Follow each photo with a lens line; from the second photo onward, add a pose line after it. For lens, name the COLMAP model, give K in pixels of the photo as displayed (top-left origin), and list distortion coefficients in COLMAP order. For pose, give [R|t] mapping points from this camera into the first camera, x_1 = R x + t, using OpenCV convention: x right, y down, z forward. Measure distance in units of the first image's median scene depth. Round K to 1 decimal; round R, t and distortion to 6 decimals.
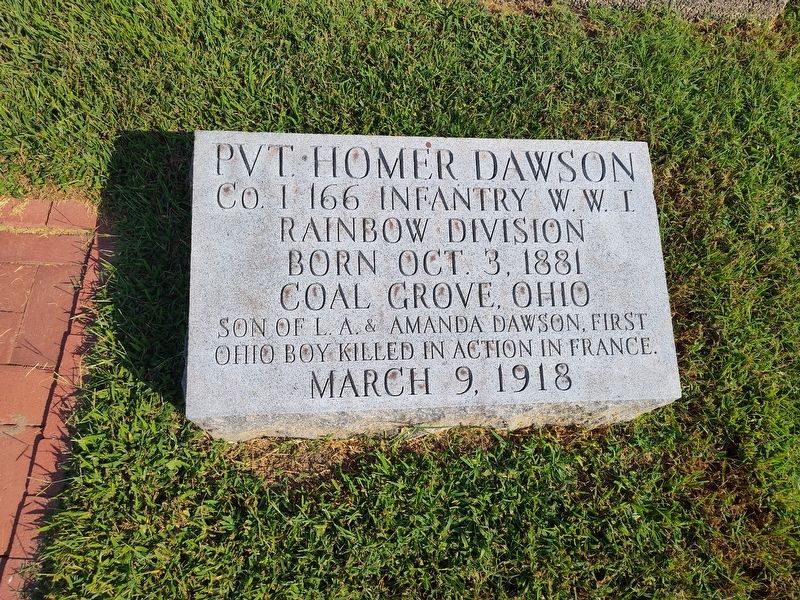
lens RADIAL K [[553.3, 0, 399.2], [0, 553.3, 300.9], [0, 0, 1]] dist [0.032948, -0.033620]
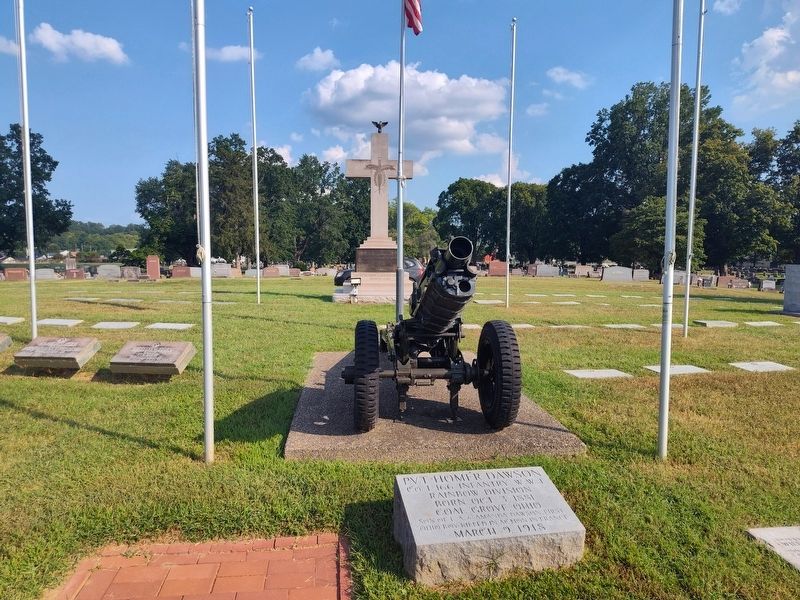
lens RADIAL K [[553.3, 0, 406.6], [0, 553.3, 300.4], [0, 0, 1]] dist [0.032948, -0.033620]
pose [[0.983765, -0.091392, 0.154448, -0.667566], [0.179436, 0.515687, -0.837776, 1.704291], [-0.003081, 0.851888, 0.523714, -1.363015]]
